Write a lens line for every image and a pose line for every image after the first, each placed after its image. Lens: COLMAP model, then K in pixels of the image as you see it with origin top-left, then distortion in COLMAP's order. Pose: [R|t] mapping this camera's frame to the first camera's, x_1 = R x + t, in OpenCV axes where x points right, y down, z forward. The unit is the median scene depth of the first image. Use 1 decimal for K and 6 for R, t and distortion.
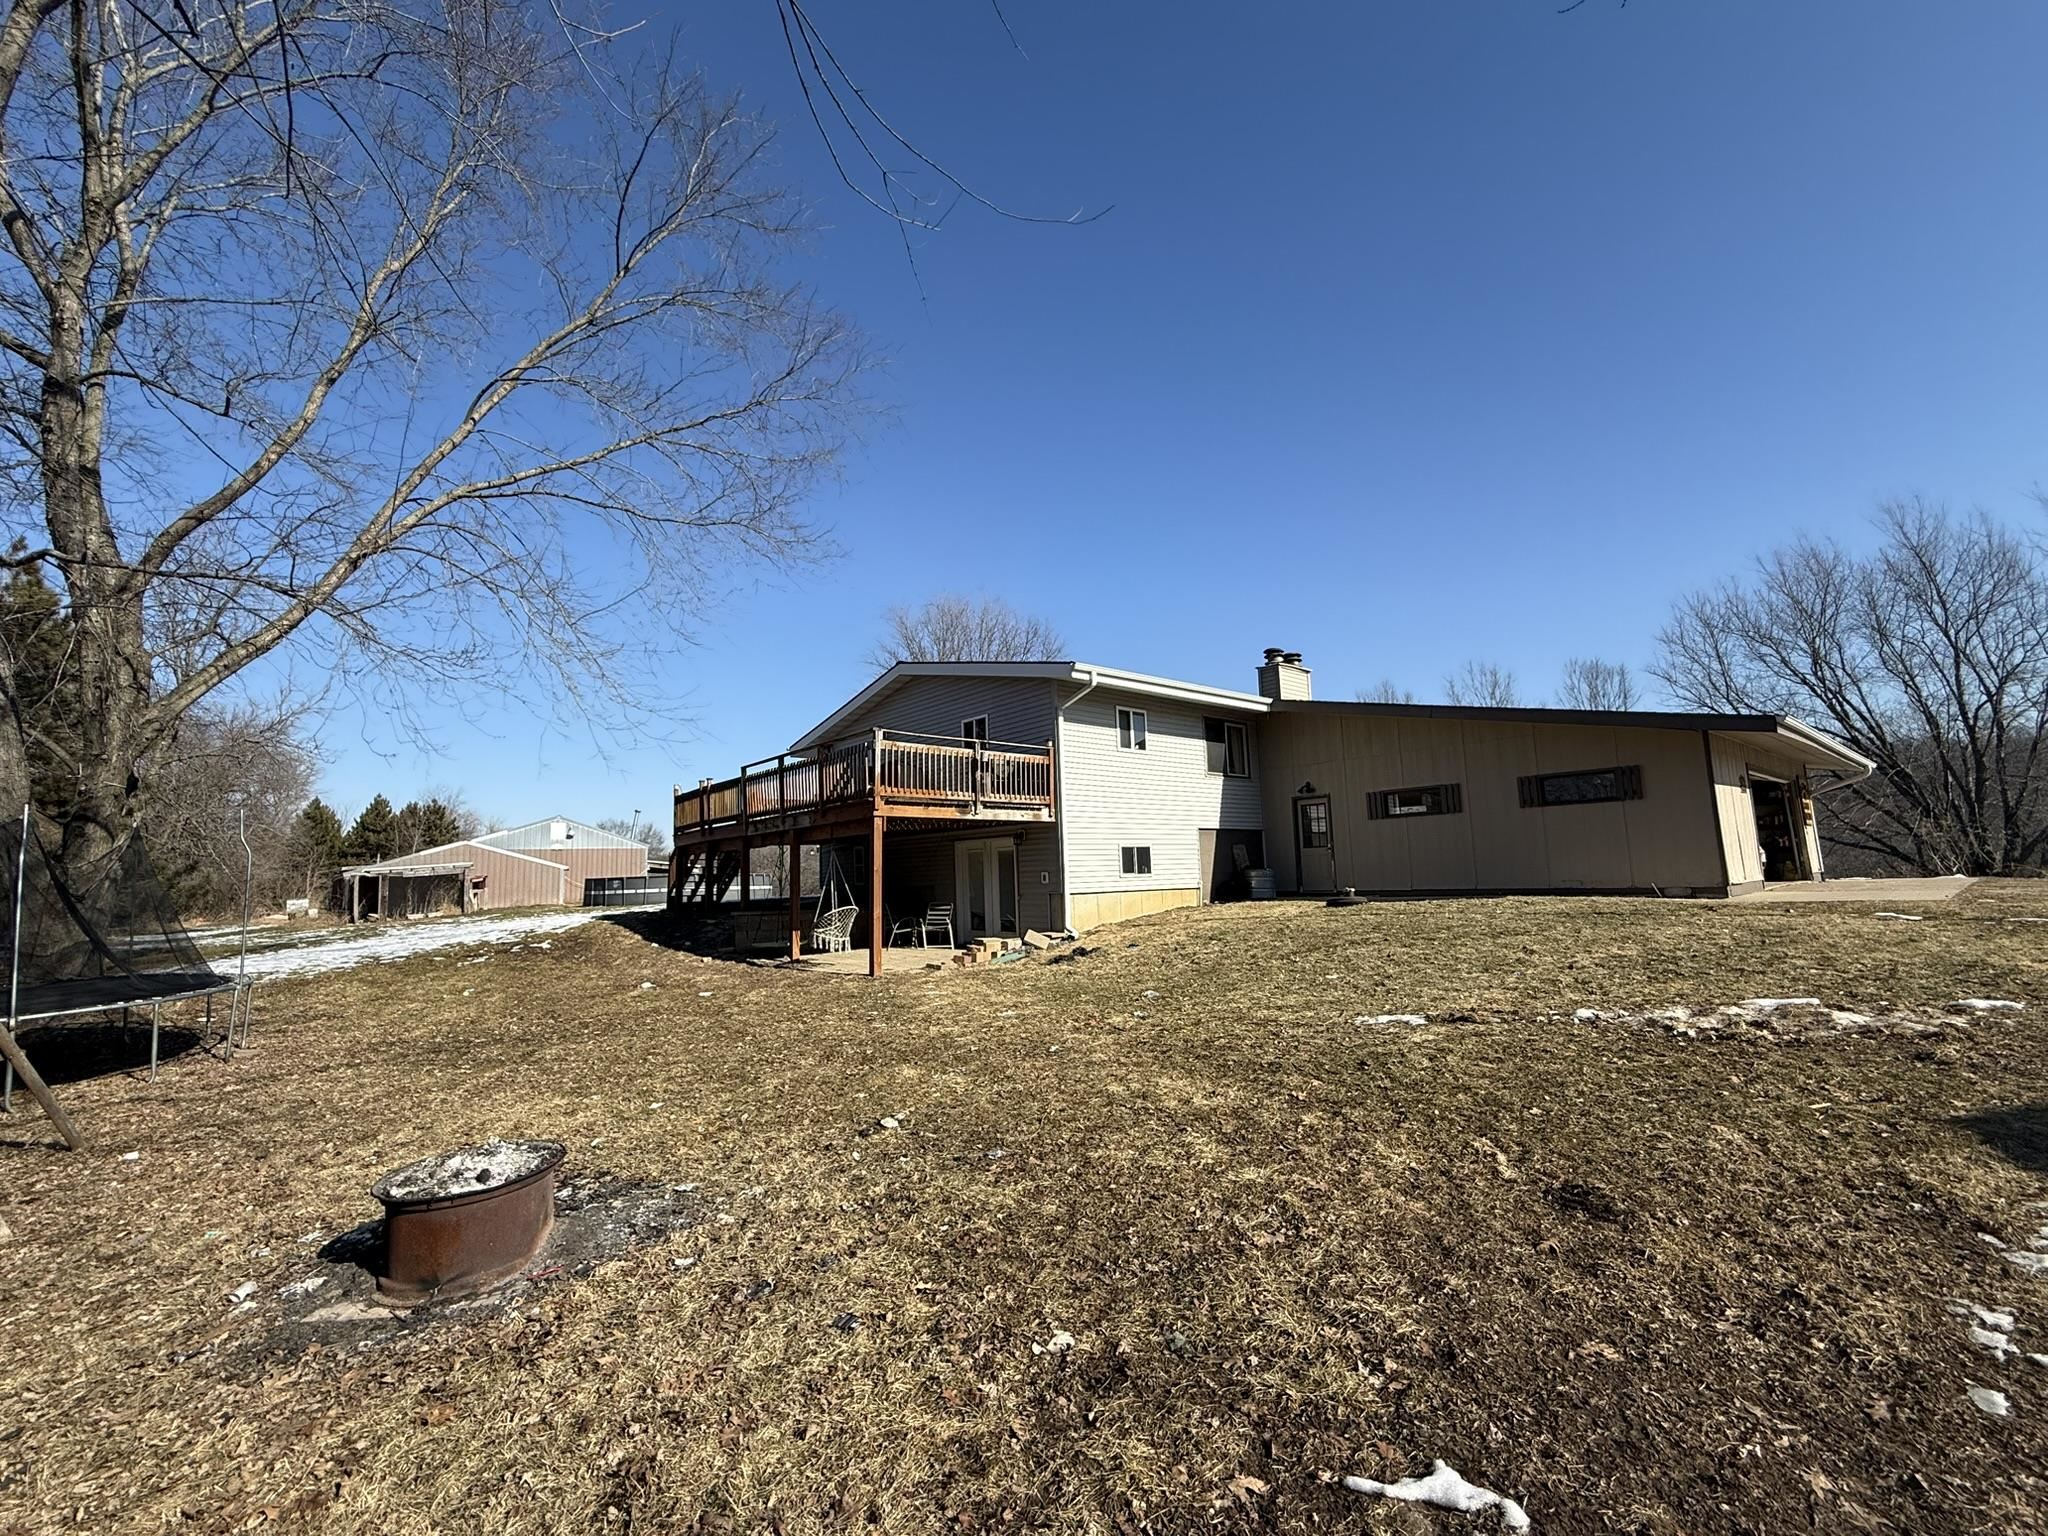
lens RADIAL K [[816.1, 0, 1029.5], [0, 816.1, 765.6], [0, 0, 1]] dist [-0.000218, 0.000148]
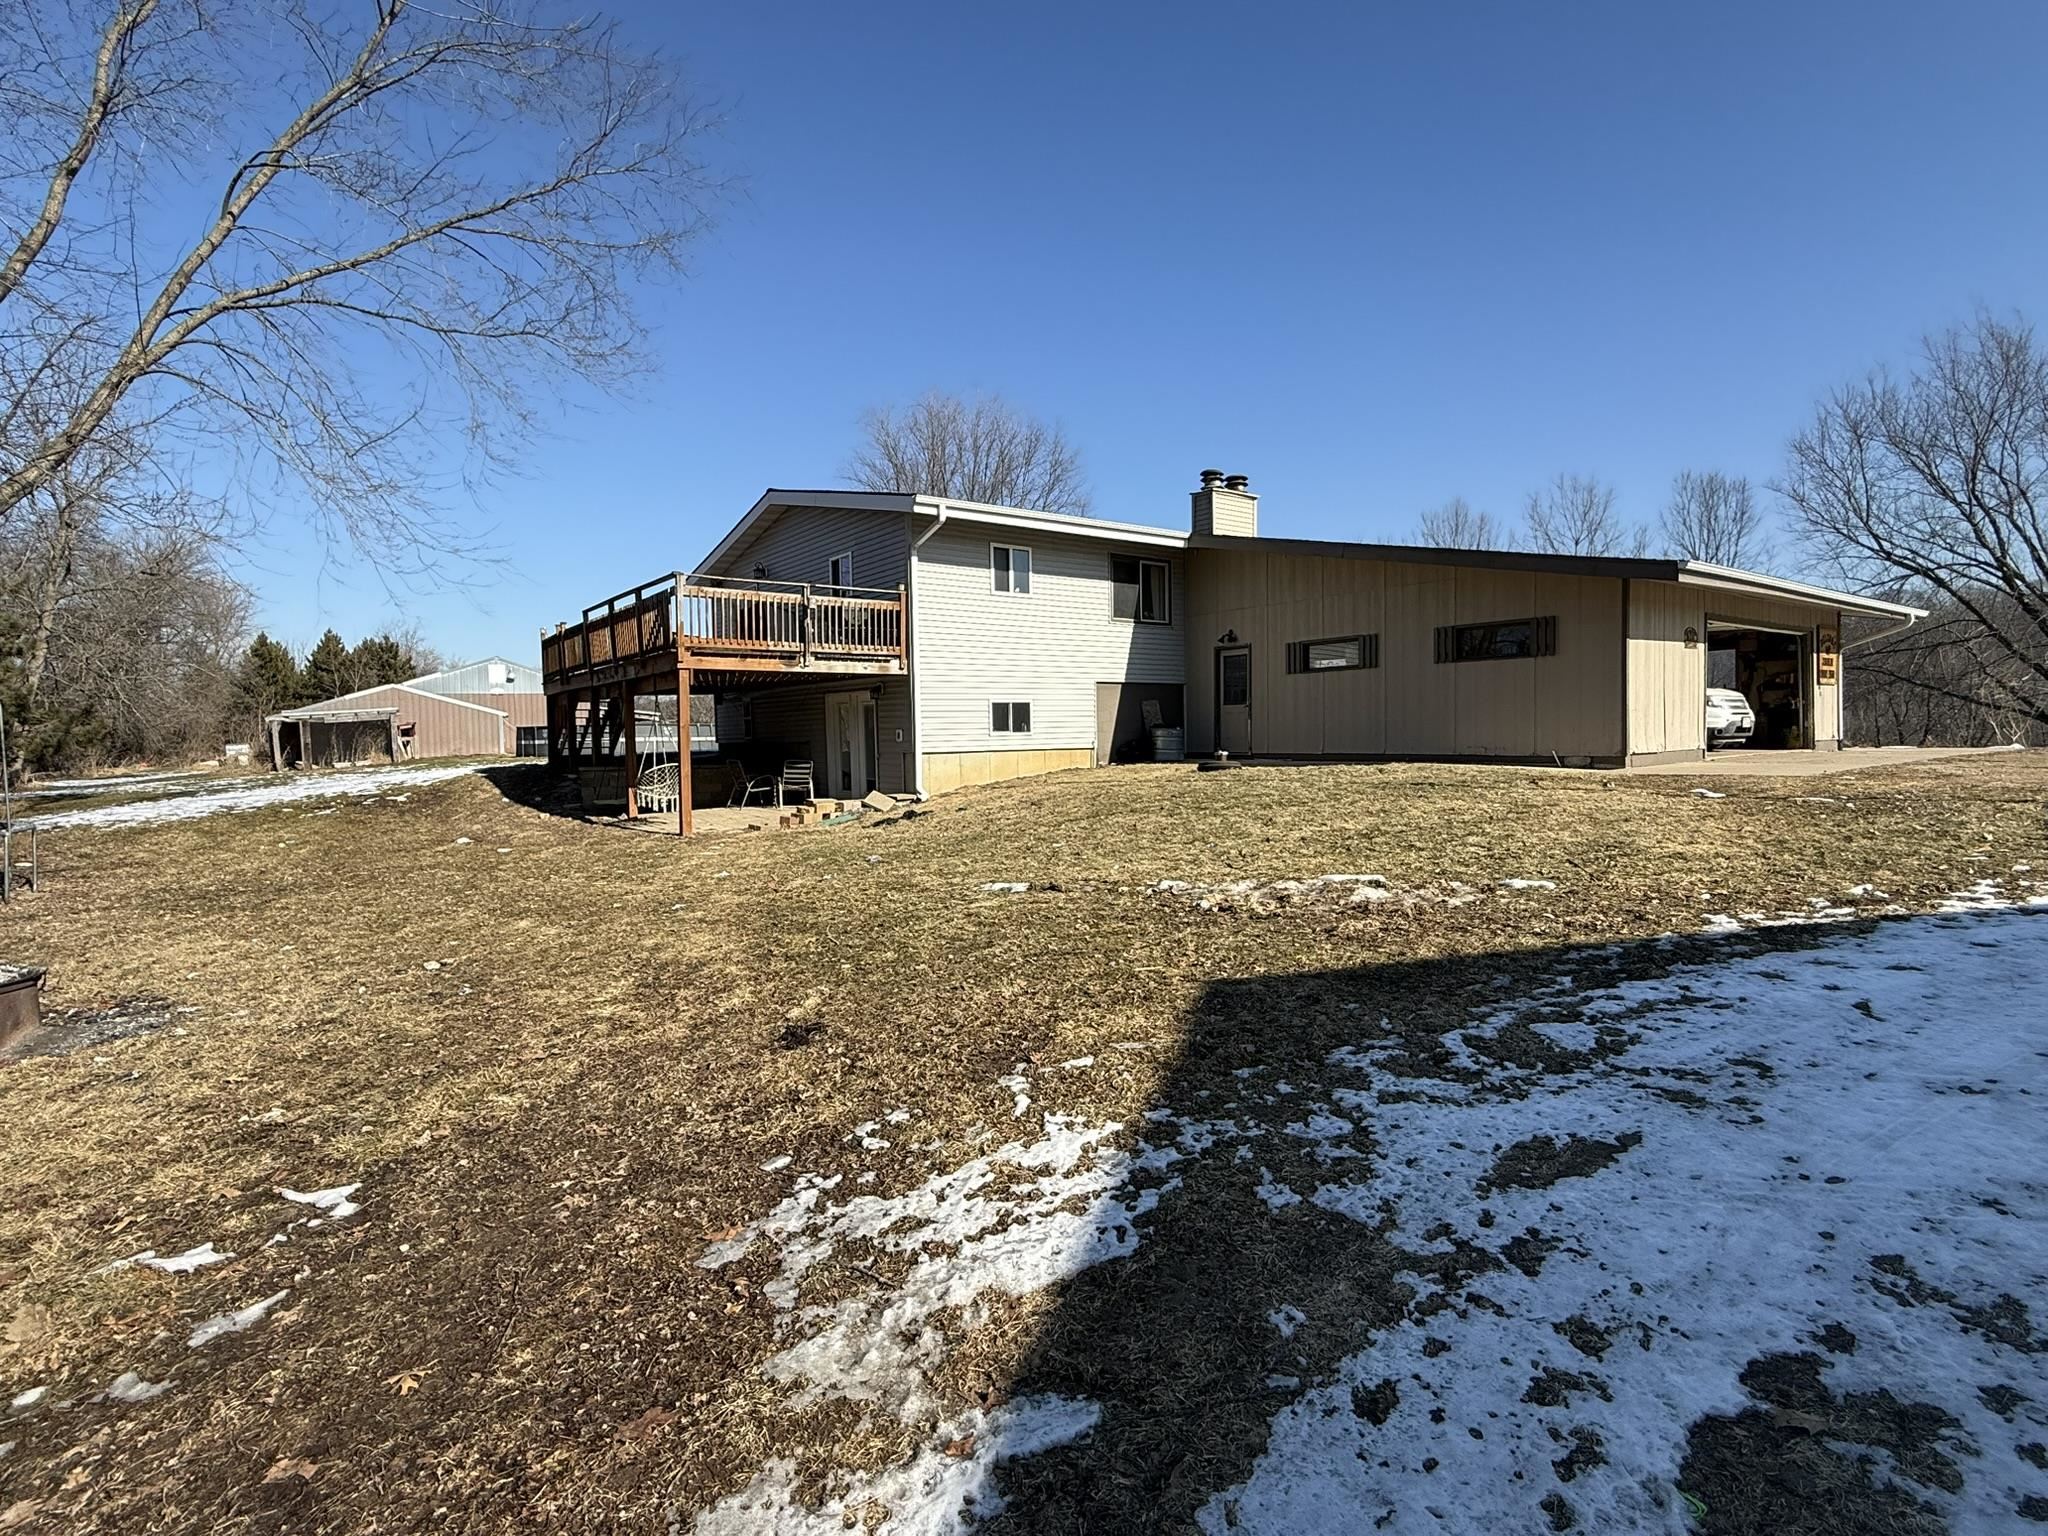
lens RADIAL K [[956.0, 0, 1030.4], [0, 956.0, 756.0], [0, 0, 1]] dist [-0.000336, -0.001311]
pose [[0.997957, 0.013973, -0.062340, 0.241706], [-0.003563, 0.986444, 0.164062, -0.017104], [0.063787, -0.163504, 0.984478, -0.054383]]
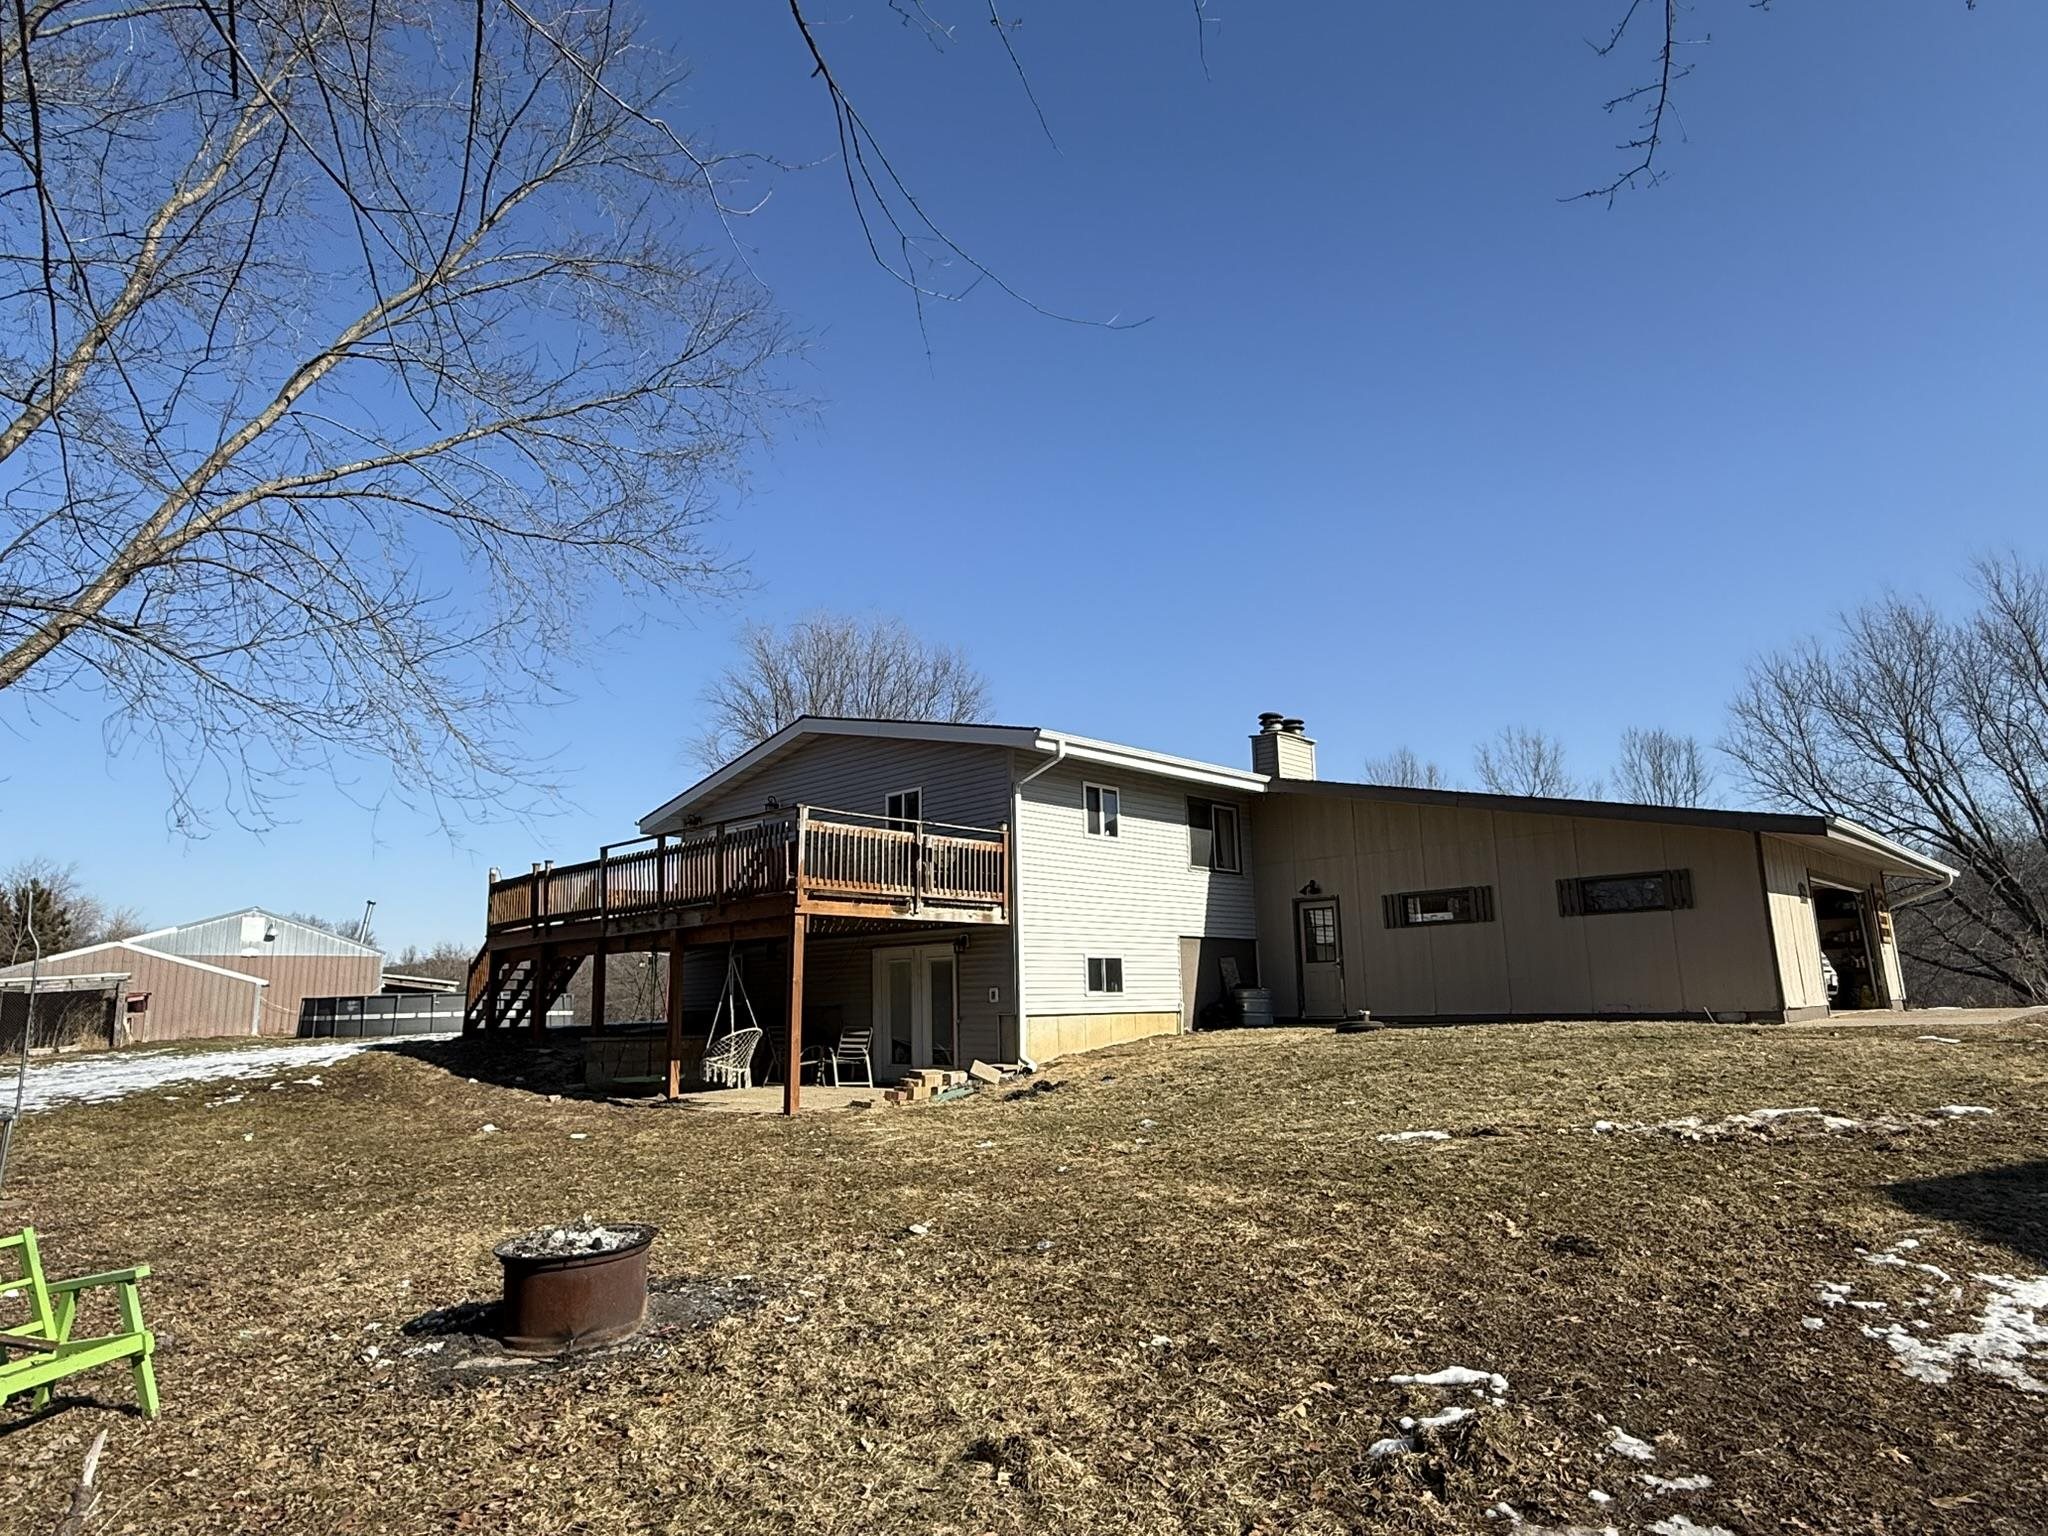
lens RADIAL K [[1154.1, 0, 1026.9], [0, 1154.1, 768.5], [0, 0, 1]] dist [-0.001513, 0.002296]
pose [[0.995005, 0.028272, 0.095738, -0.065644], [-0.021623, 0.997327, -0.069795, -0.005638], [-0.097455, 0.067377, 0.992957, -0.142892]]
